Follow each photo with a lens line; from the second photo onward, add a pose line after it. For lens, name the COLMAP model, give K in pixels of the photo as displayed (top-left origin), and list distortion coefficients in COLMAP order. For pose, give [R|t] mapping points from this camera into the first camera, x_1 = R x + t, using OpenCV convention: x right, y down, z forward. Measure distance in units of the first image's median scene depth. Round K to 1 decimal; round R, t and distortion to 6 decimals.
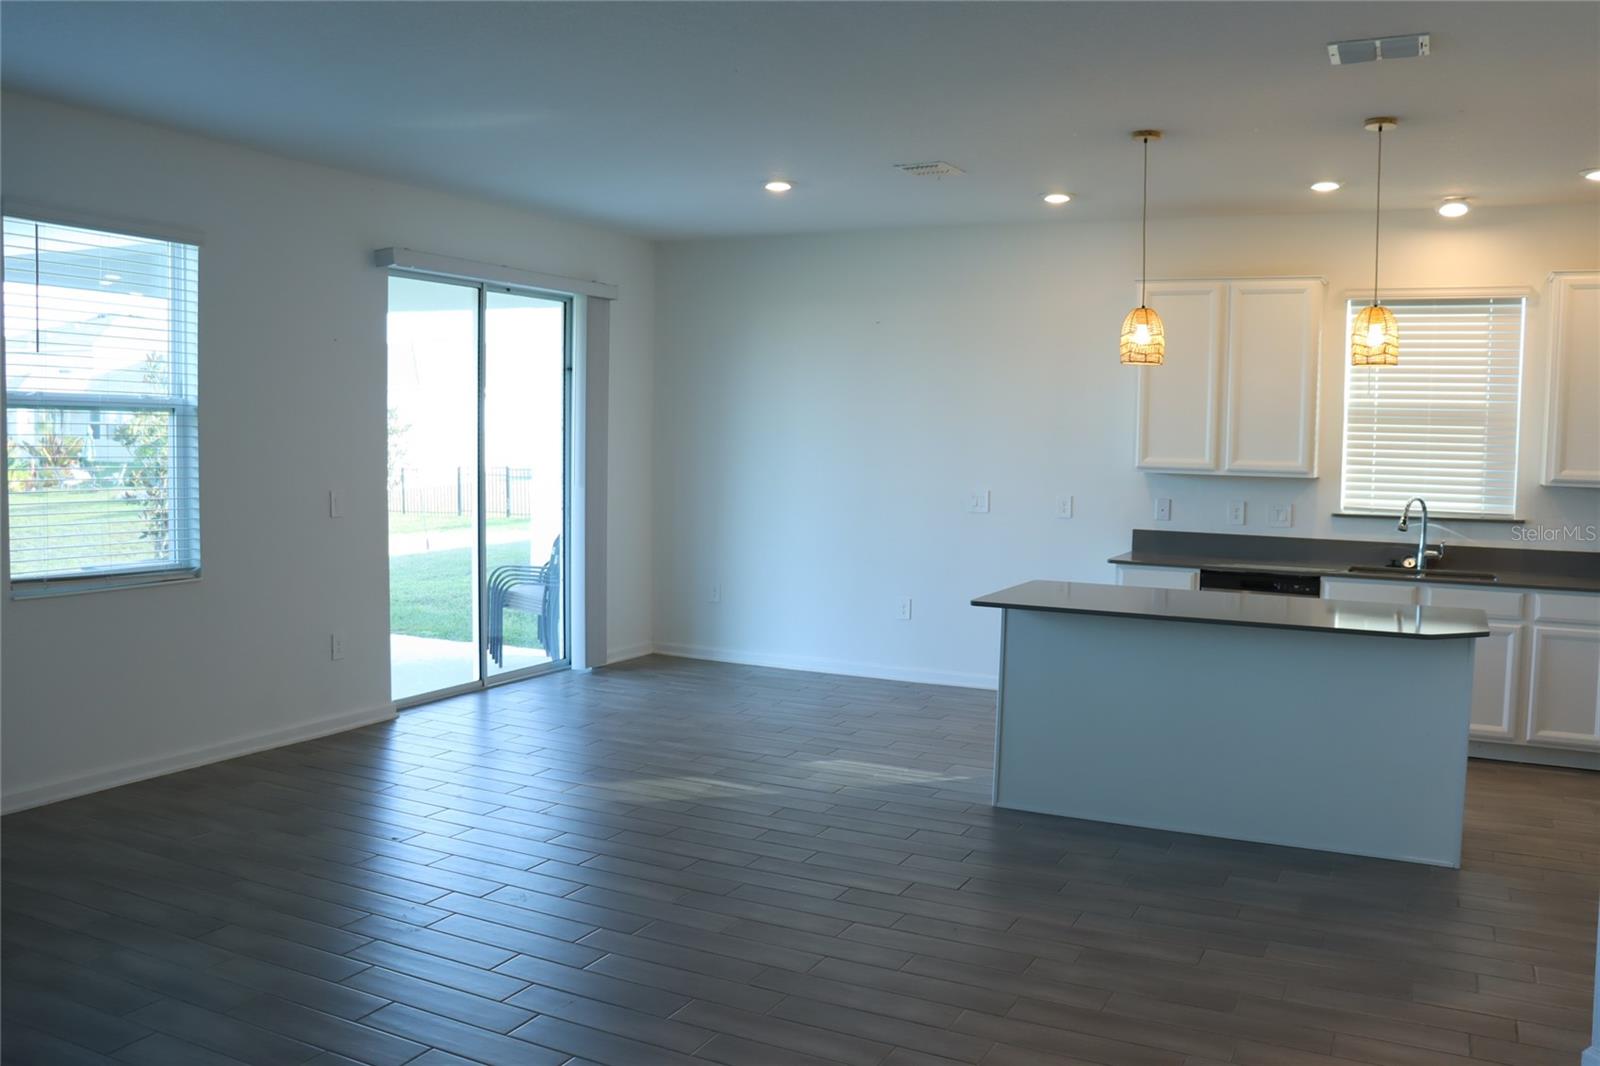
lens RADIAL K [[1323.2, 0, 809.8], [0, 1323.2, 522.4], [0, 0, 1]] dist [-0.176203, 0.148851]
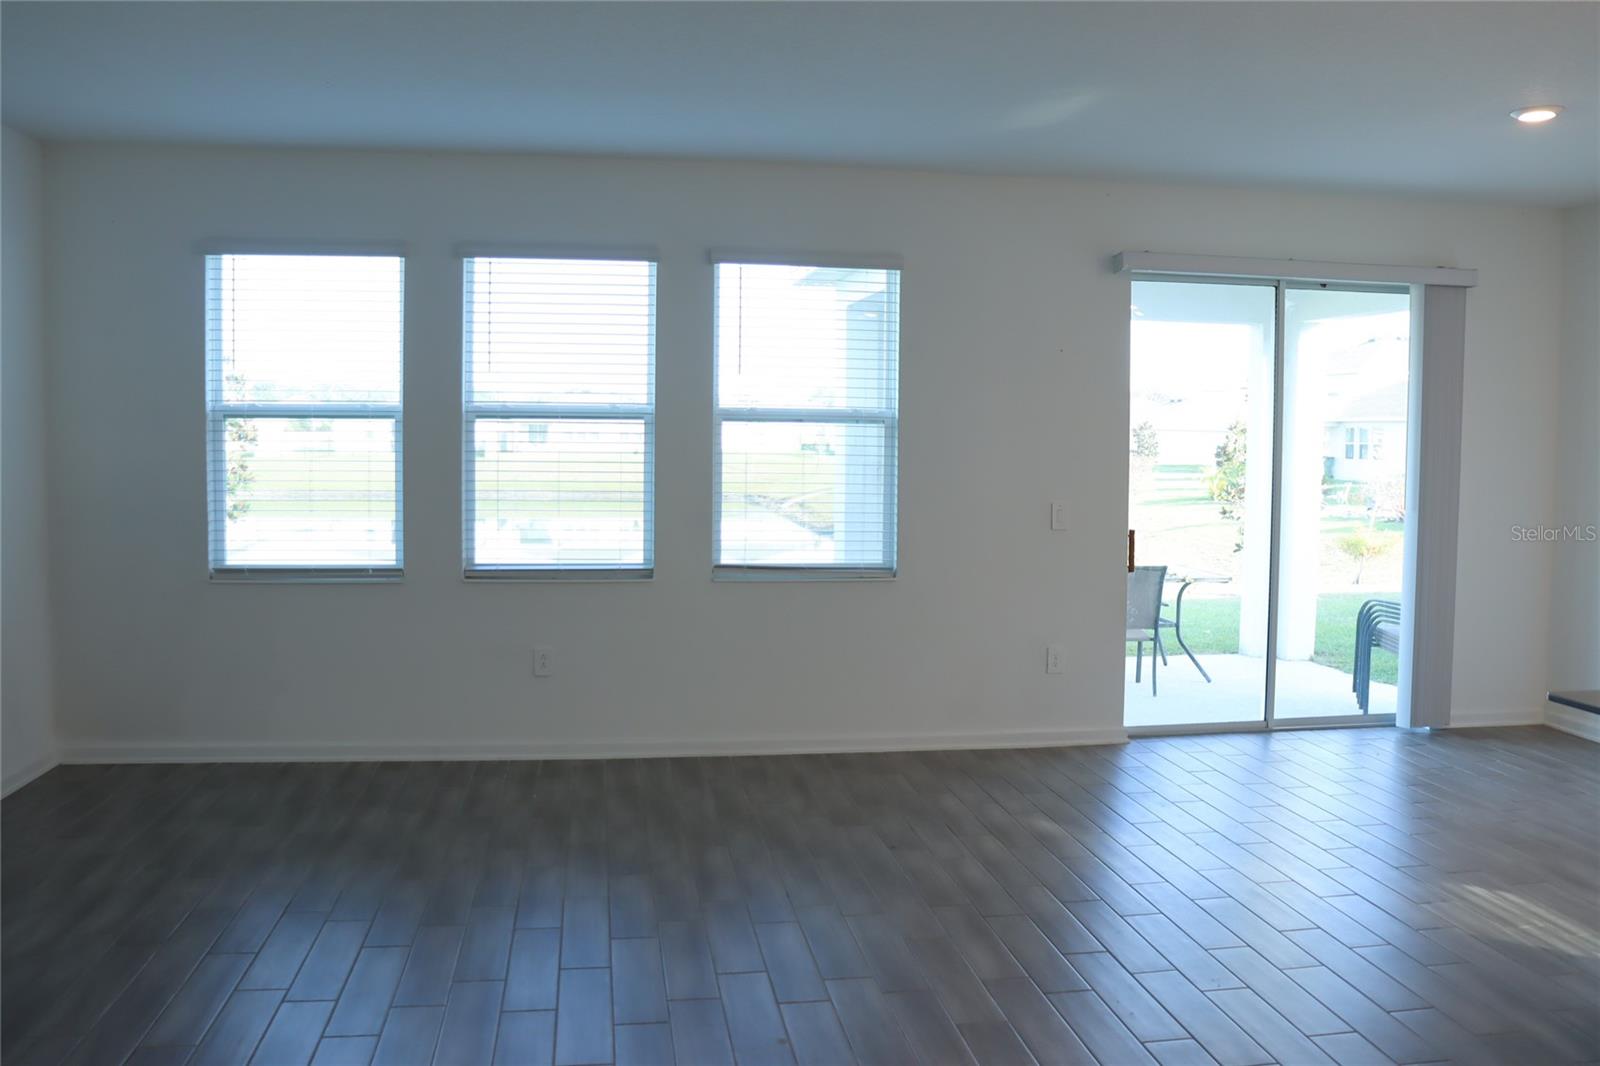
lens RADIAL K [[1323.2, 0, 806.1], [0, 1323.2, 536.5], [0, 0, 1]] dist [-0.176203, 0.148851]
pose [[0.576472, 0.049566, -0.815612, 0.322623], [-0.054707, 0.998260, 0.022000, -0.009825], [0.815283, 0.031937, 0.578181, 0.245682]]
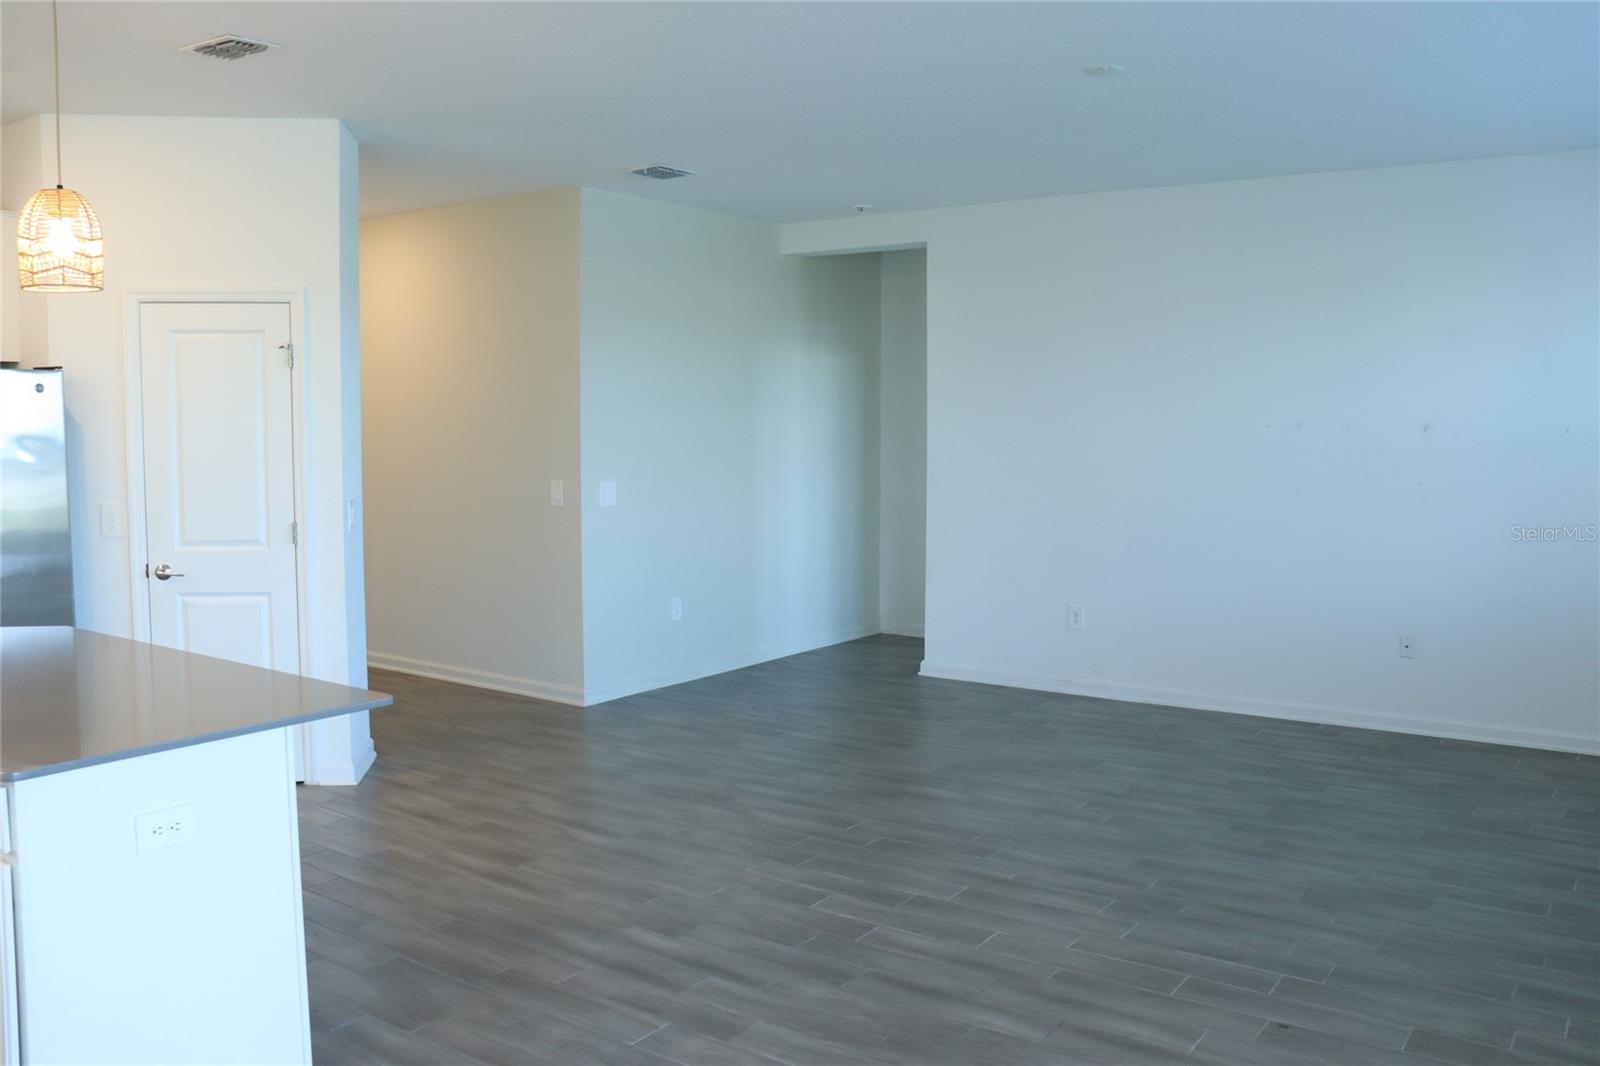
lens RADIAL K [[1323.2, 0, 819.9], [0, 1323.2, 513.8], [0, 0, 1]] dist [-0.176203, 0.148851]
pose [[-0.990937, -0.030001, 0.130935, -0.110019], [-0.011756, 0.990369, 0.137954, -0.081370], [-0.133813, 0.135165, -0.981746, 1.171726]]
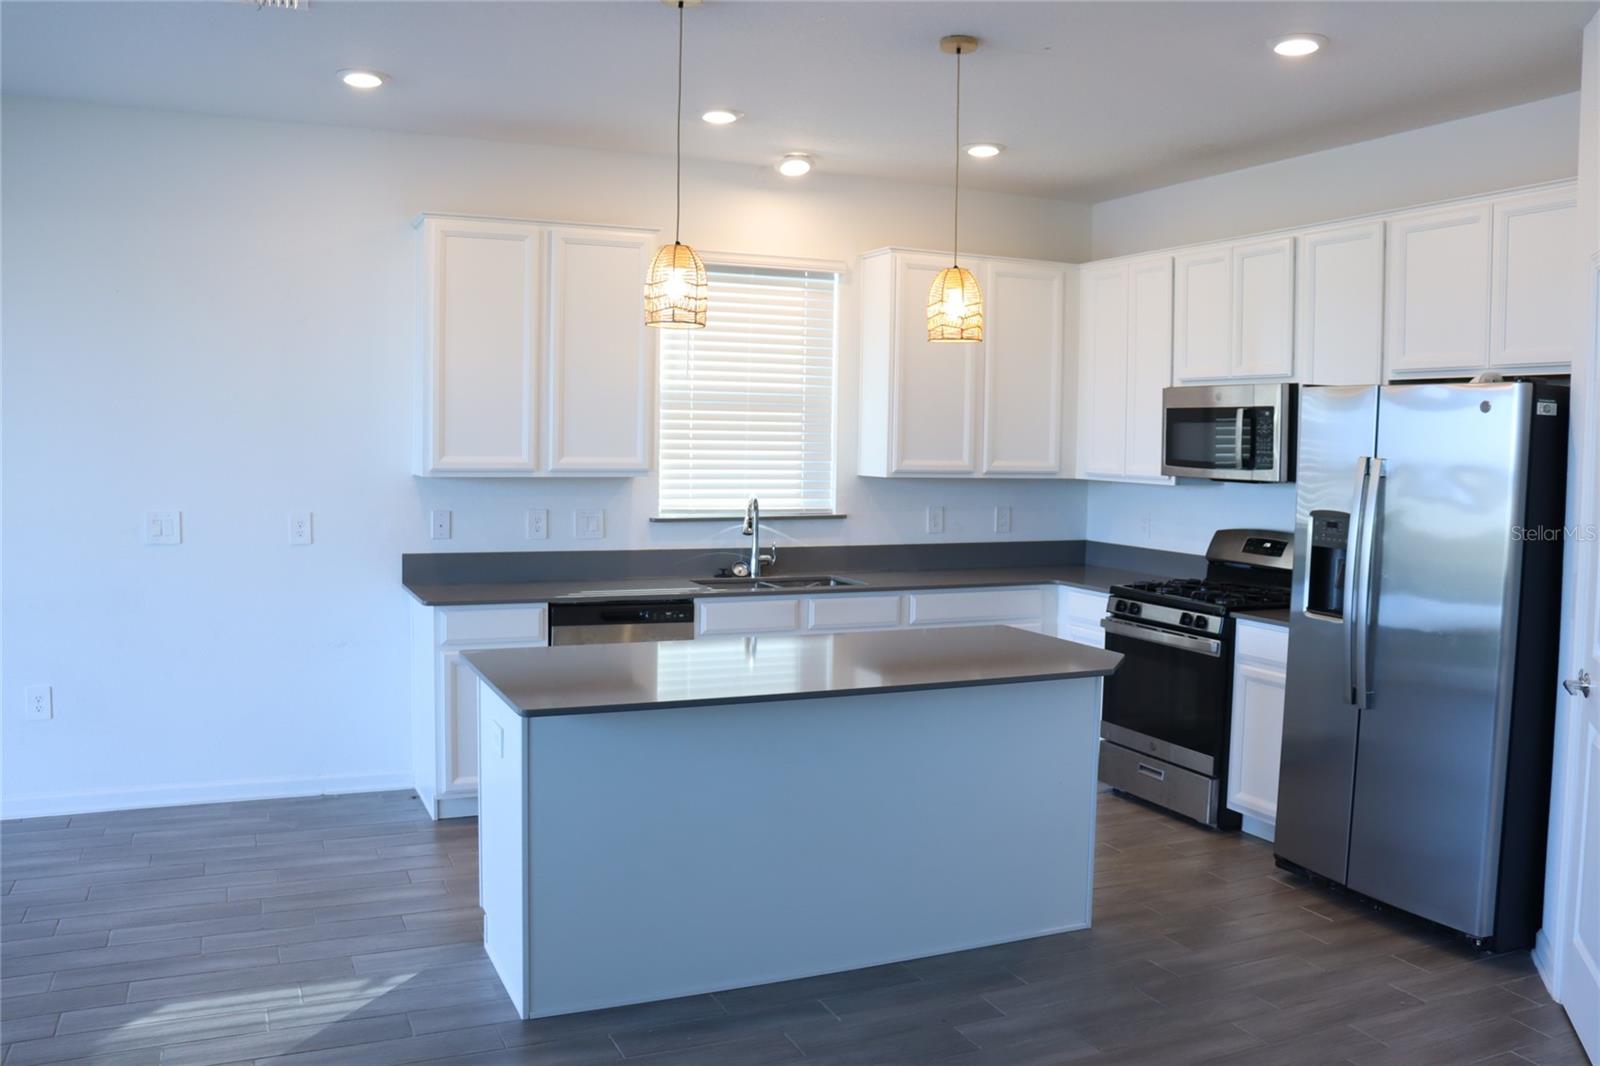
lens RADIAL K [[1323.2, 0, 814.4], [0, 1323.2, 524.8], [0, 0, 1]] dist [-0.176203, 0.148851]
pose [[0.629517, -0.059381, 0.774714, -0.189992], [0.046524, 0.998167, 0.038703, -0.031530], [-0.775592, 0.011679, 0.631126, 0.394719]]
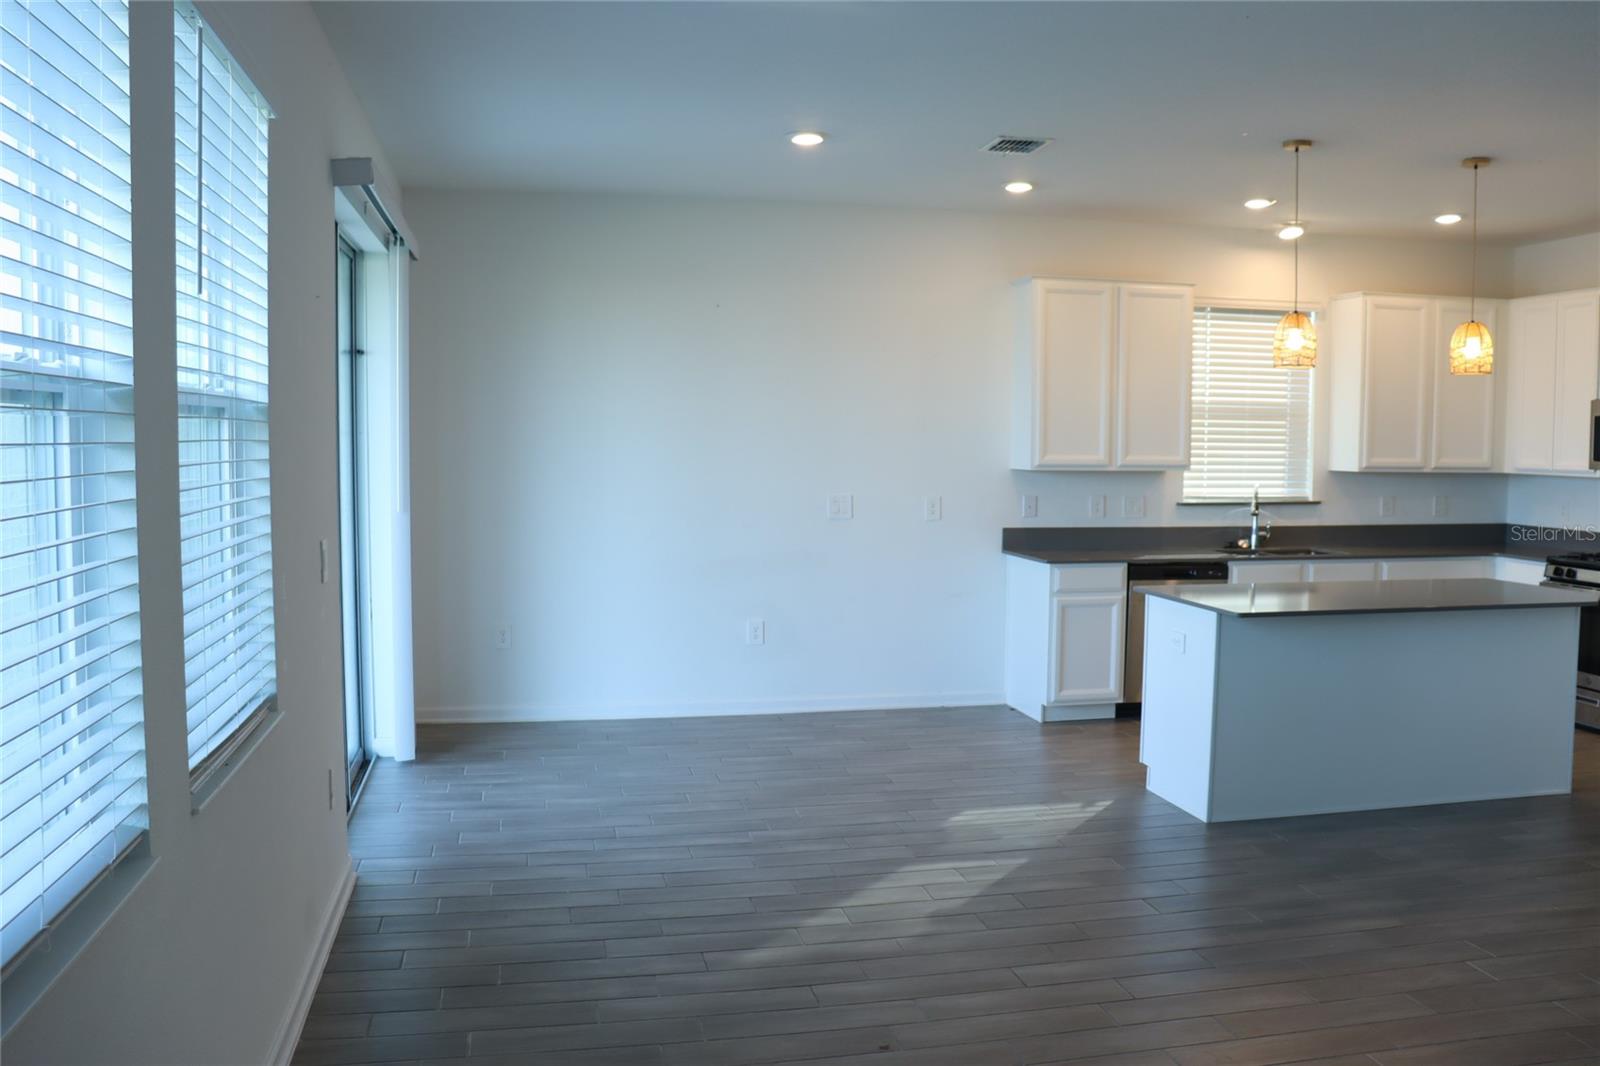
lens RADIAL K [[1323.2, 0, 808.2], [0, 1323.2, 524.7], [0, 0, 1]] dist [-0.176203, 0.148851]
pose [[0.779840, -0.055615, 0.623503, -0.534749], [0.048770, 0.998416, 0.028058, -0.035296], [-0.624076, 0.008527, 0.781317, 0.347001]]
